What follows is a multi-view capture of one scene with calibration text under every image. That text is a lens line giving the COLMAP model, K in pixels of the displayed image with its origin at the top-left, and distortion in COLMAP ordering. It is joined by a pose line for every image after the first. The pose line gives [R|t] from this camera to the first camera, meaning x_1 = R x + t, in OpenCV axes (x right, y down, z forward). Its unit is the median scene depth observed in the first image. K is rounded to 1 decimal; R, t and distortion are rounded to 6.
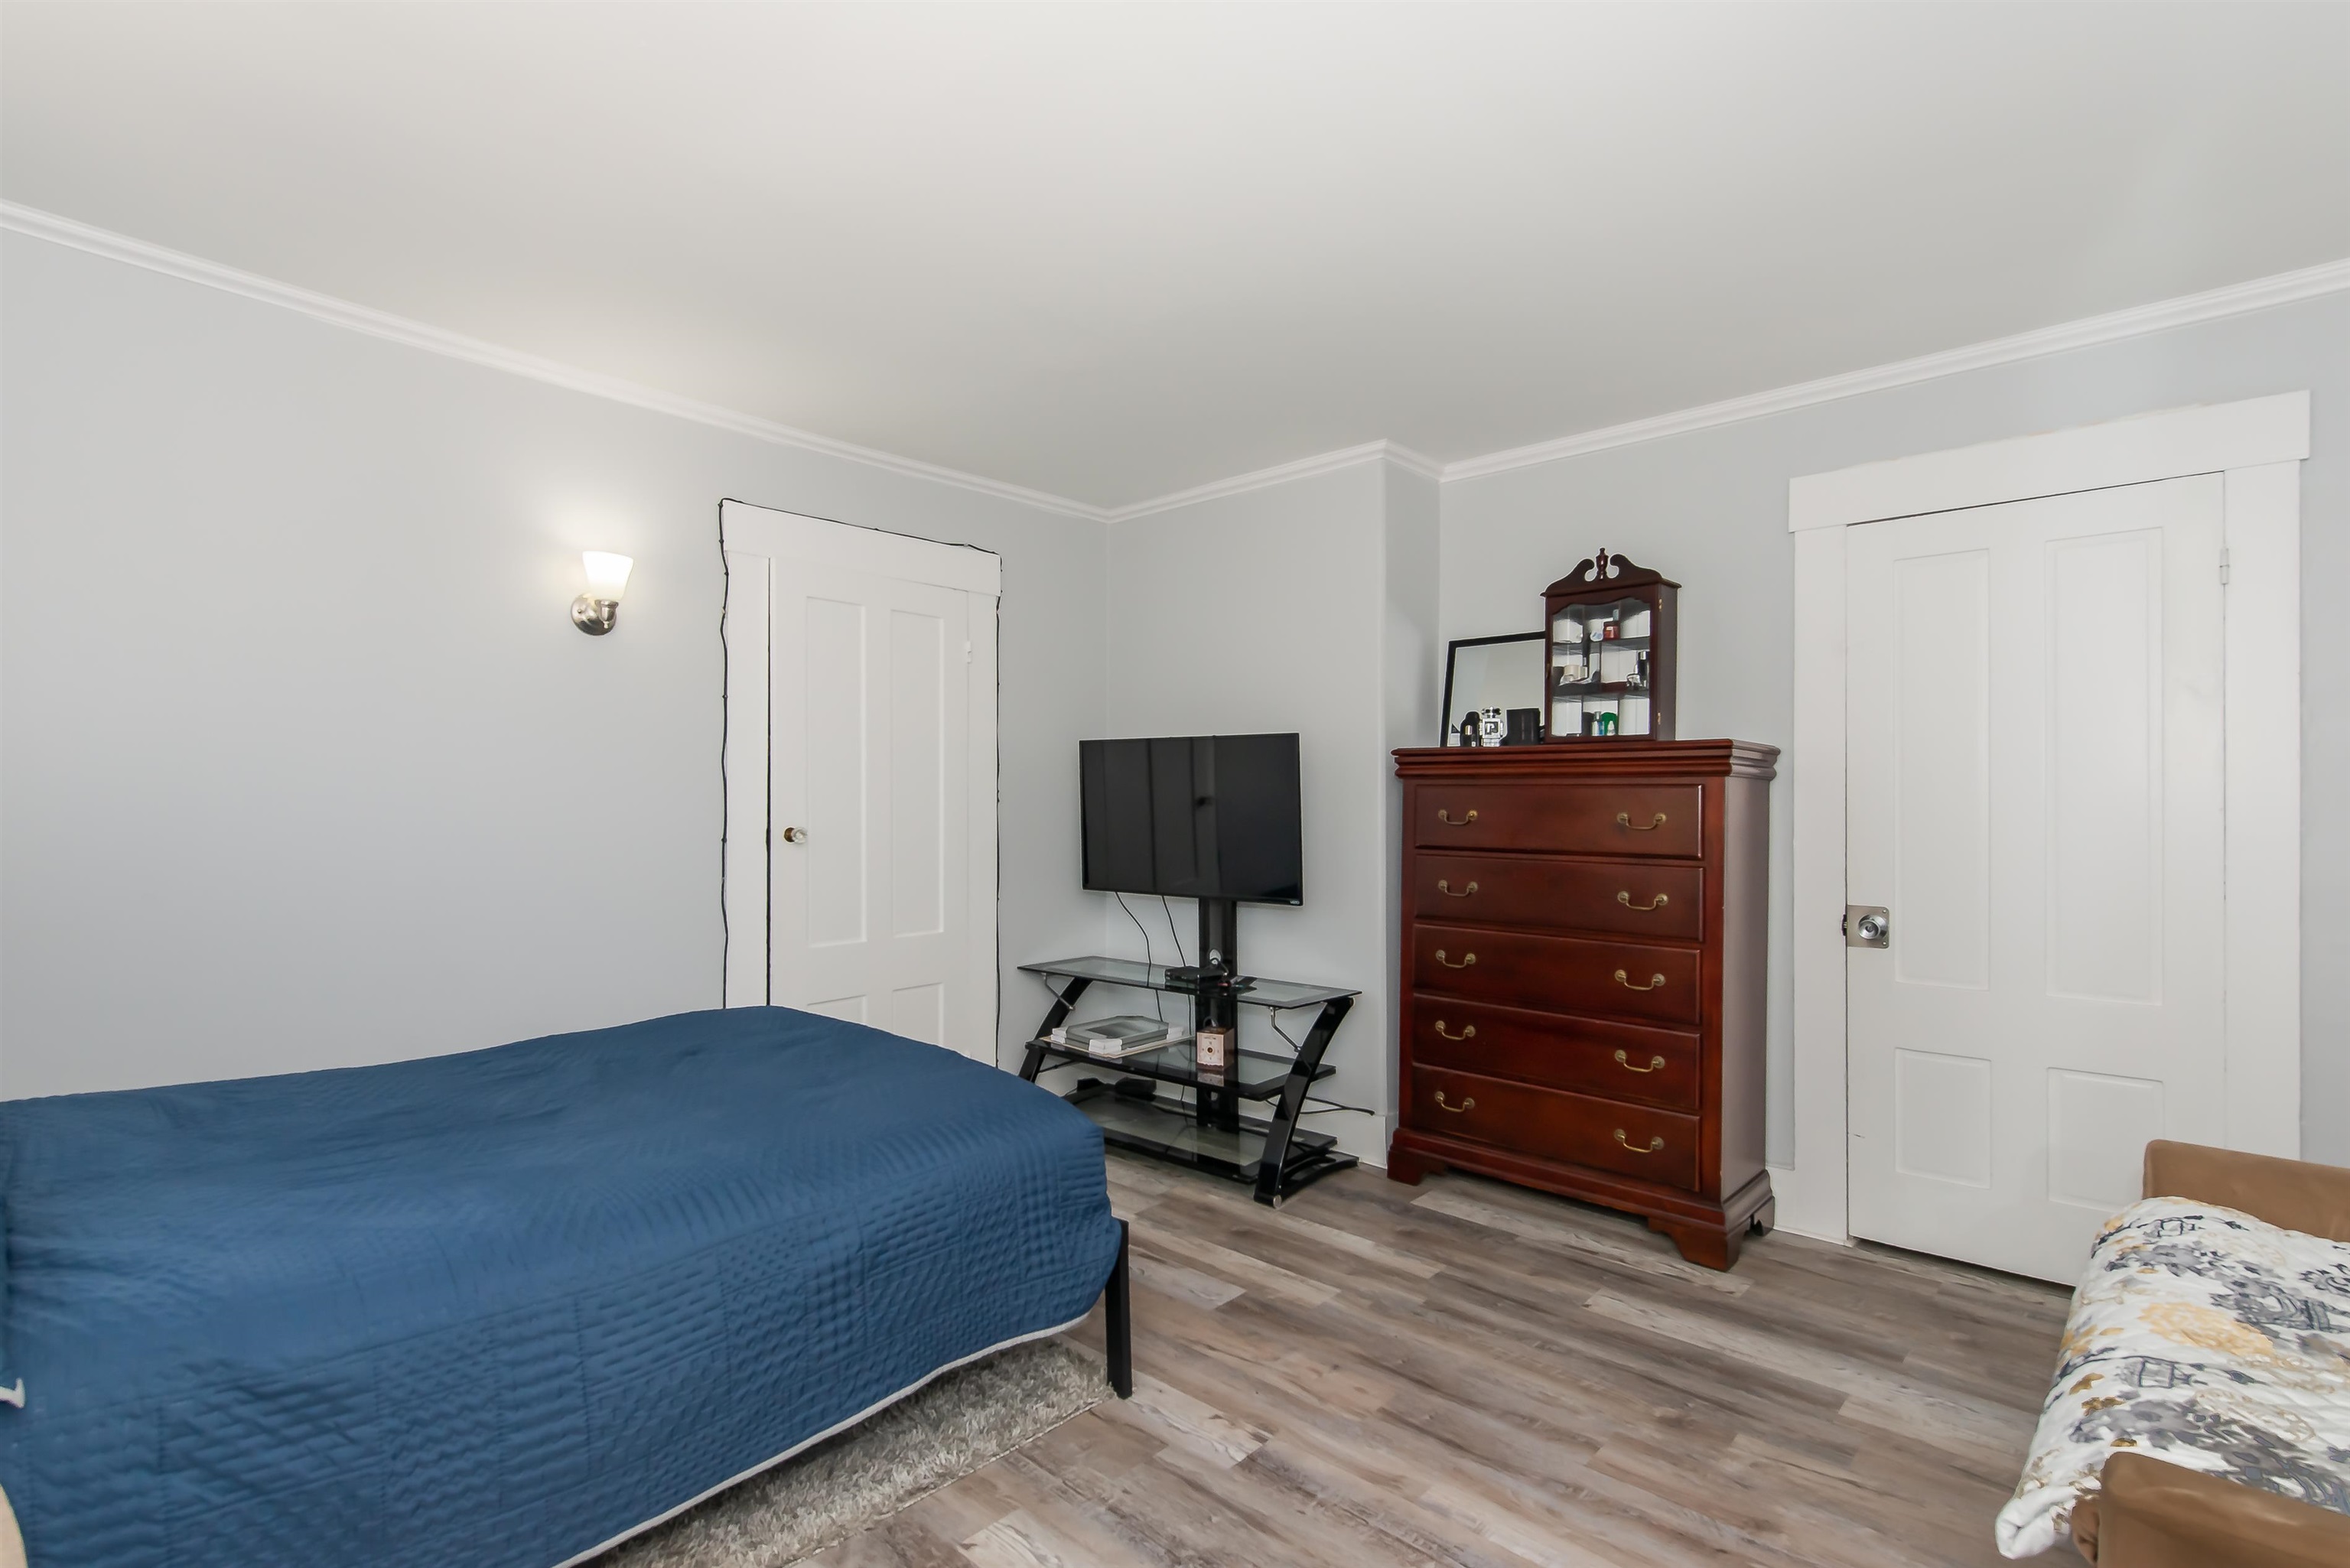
lens RADIAL K [[1100.3, 0, 1175.0], [0, 1100.3, 784.0], [0, 0, 1]] dist [0.011702, 0.000171]
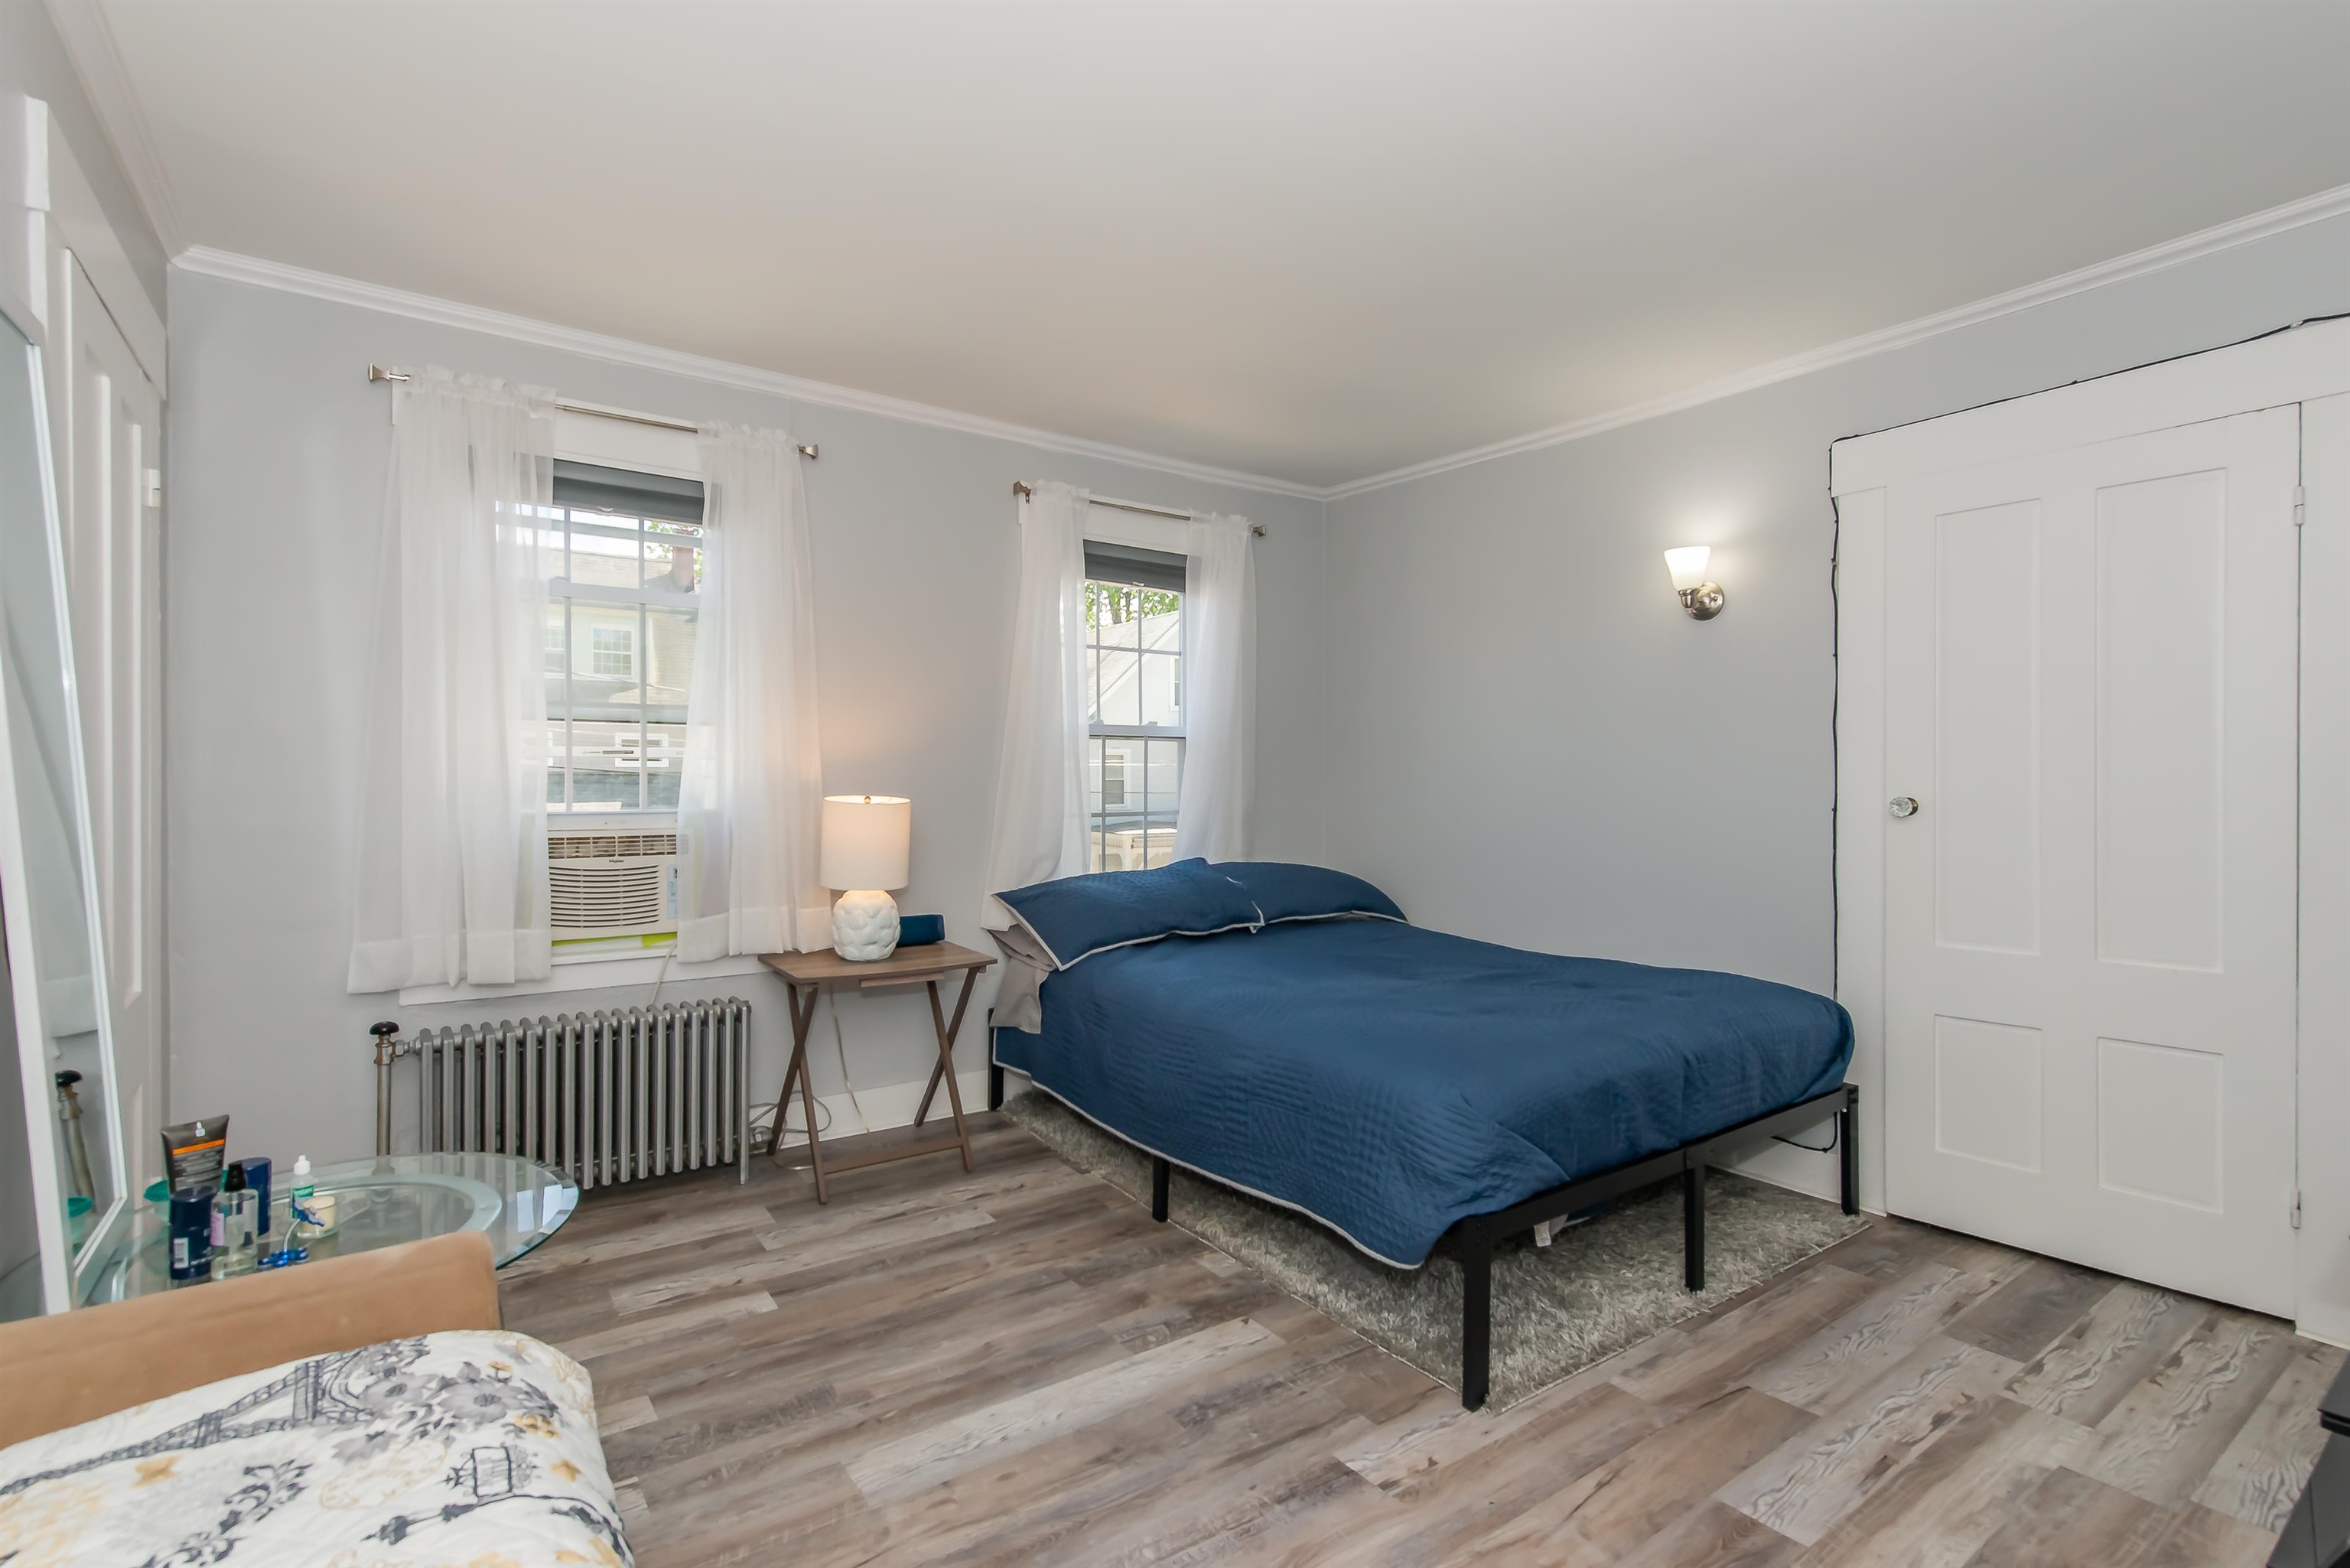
lens RADIAL K [[1084.1, 0, 1175.0], [0, 1084.1, 784.0], [0, 0, 1]] dist [0.020197, -0.000683]
pose [[-0.196495, -0.000698, -0.980505, 0.971752], [0.016942, 0.999848, -0.004107, 0.037513], [0.980358, -0.017419, -0.196454, 1.026519]]
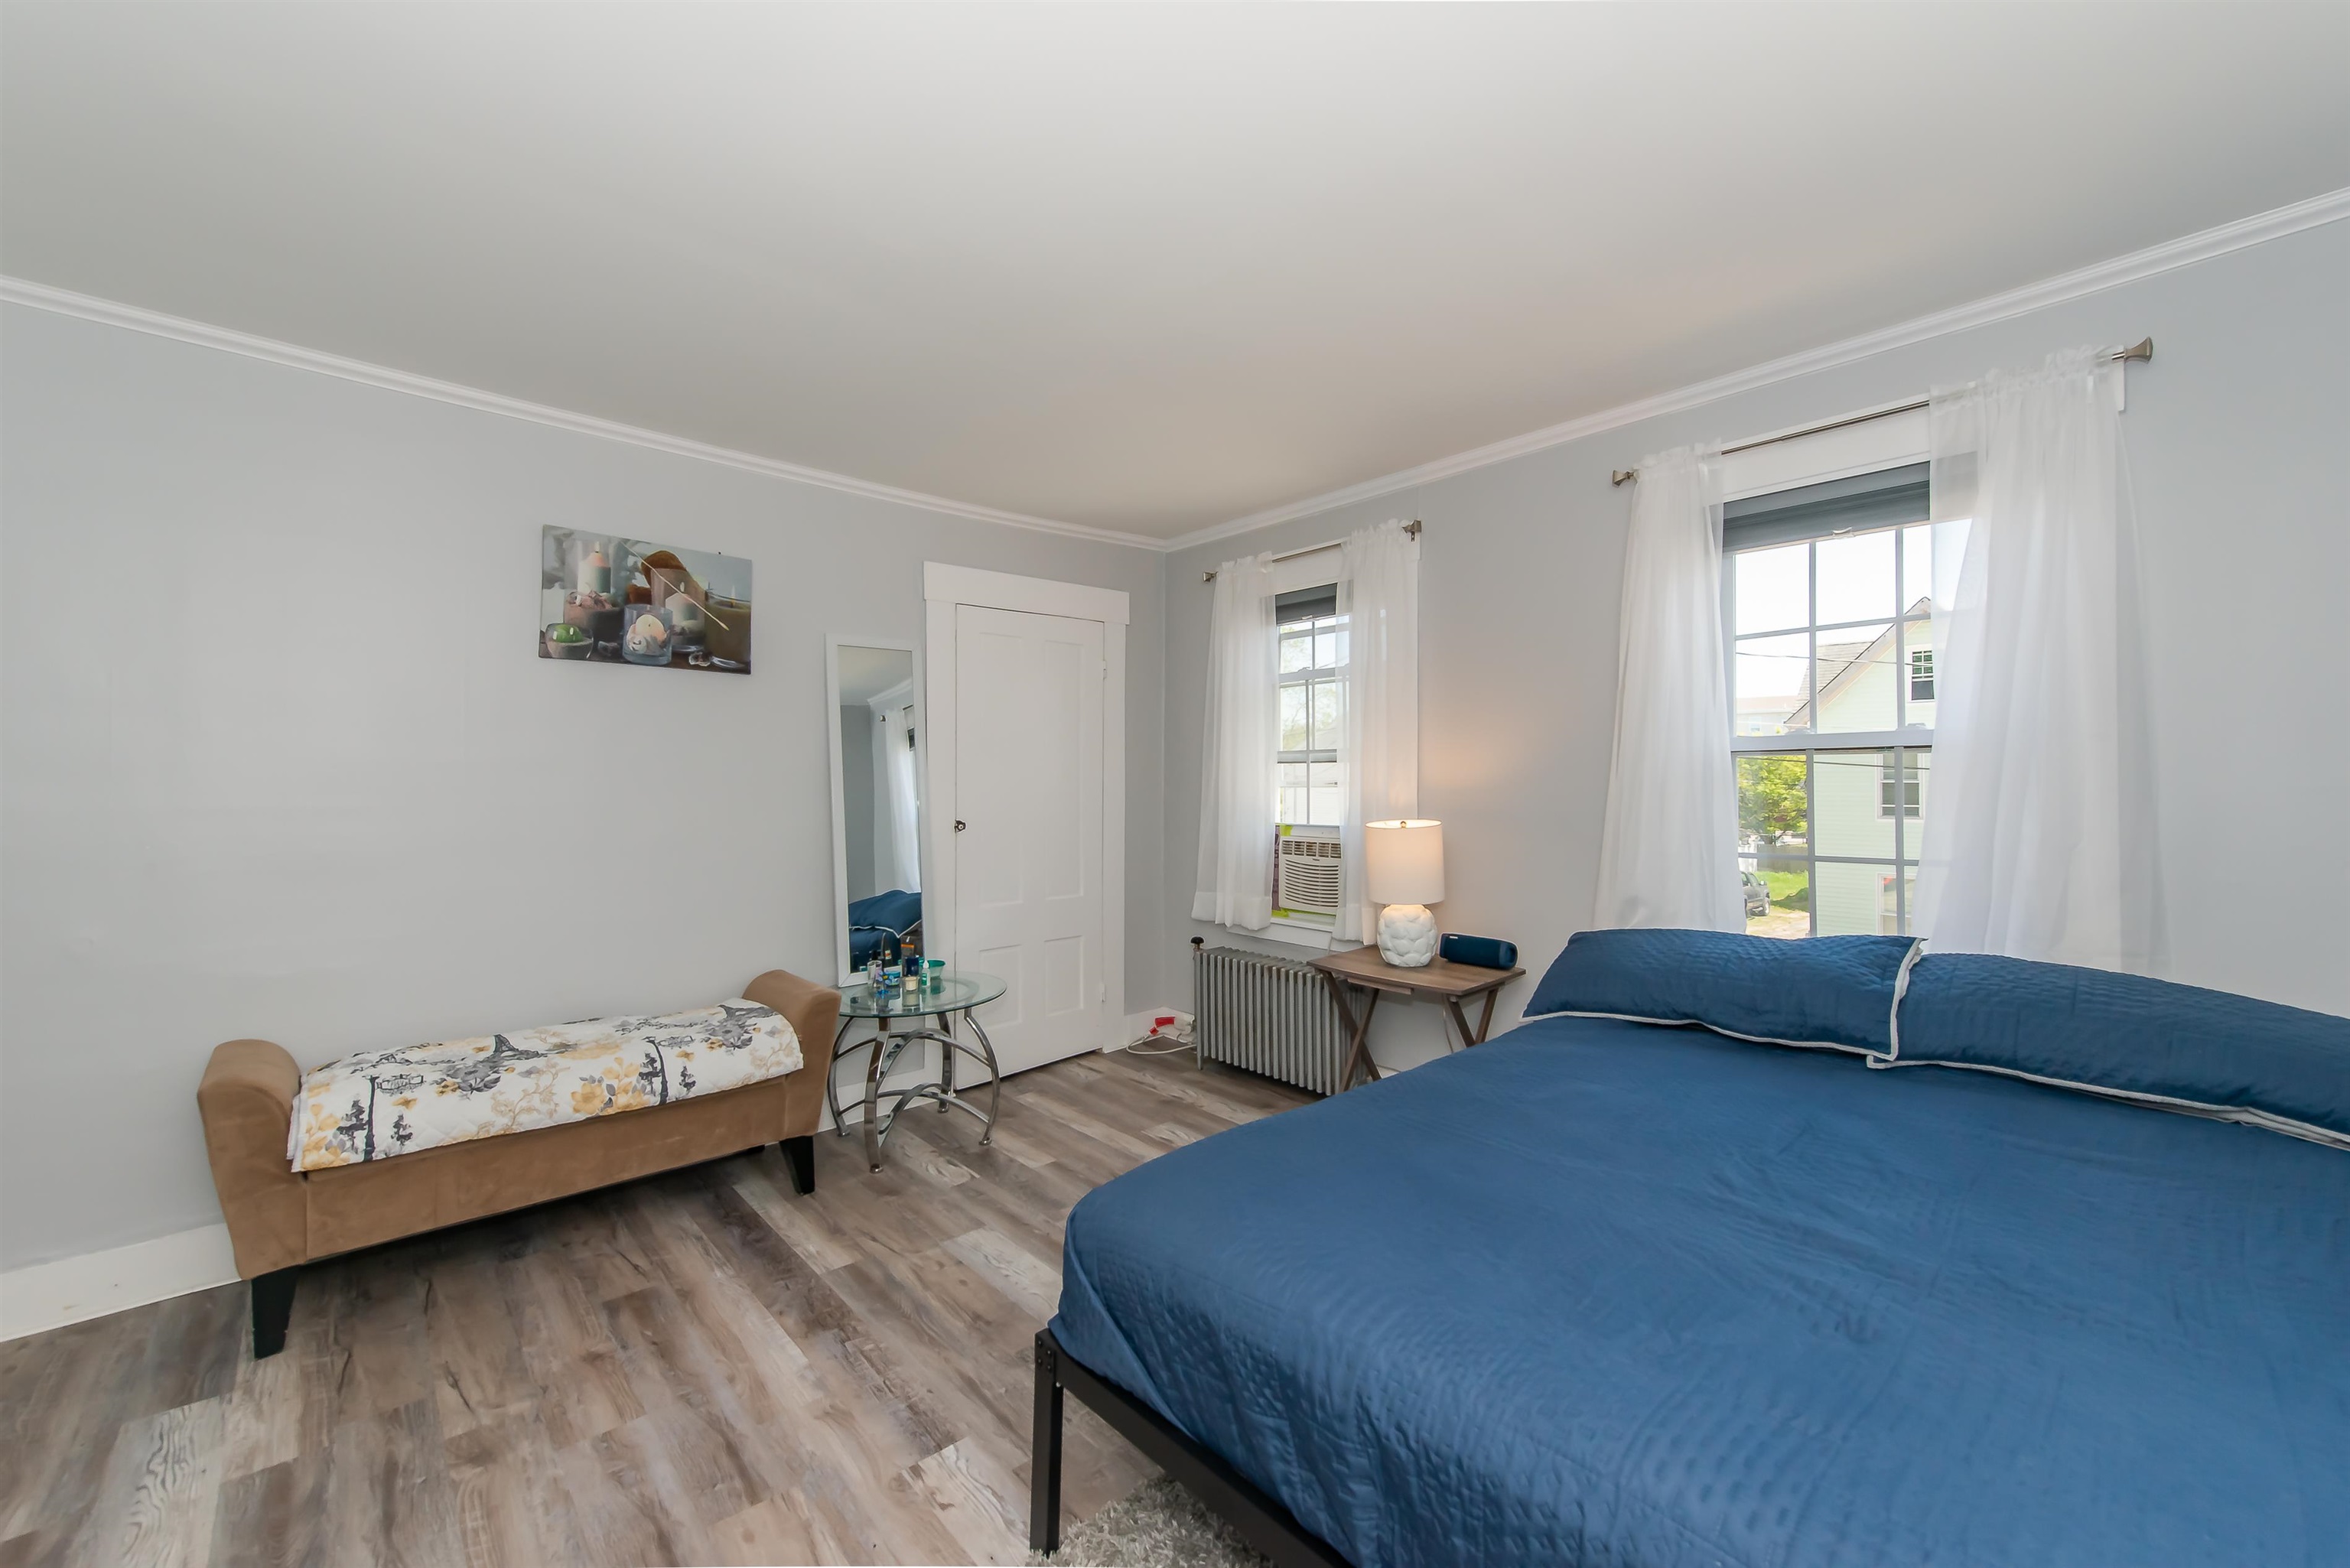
lens RADIAL K [[946.7, 0, 1186.2], [0, 946.7, 765.5], [0, 0, 1]] dist [0.013706, 0.000128]
pose [[-0.996380, -0.001512, 0.084997, -0.228169], [-0.004817, 0.999239, -0.038696, 0.013206], [-0.084873, -0.038965, -0.995630, 1.848064]]
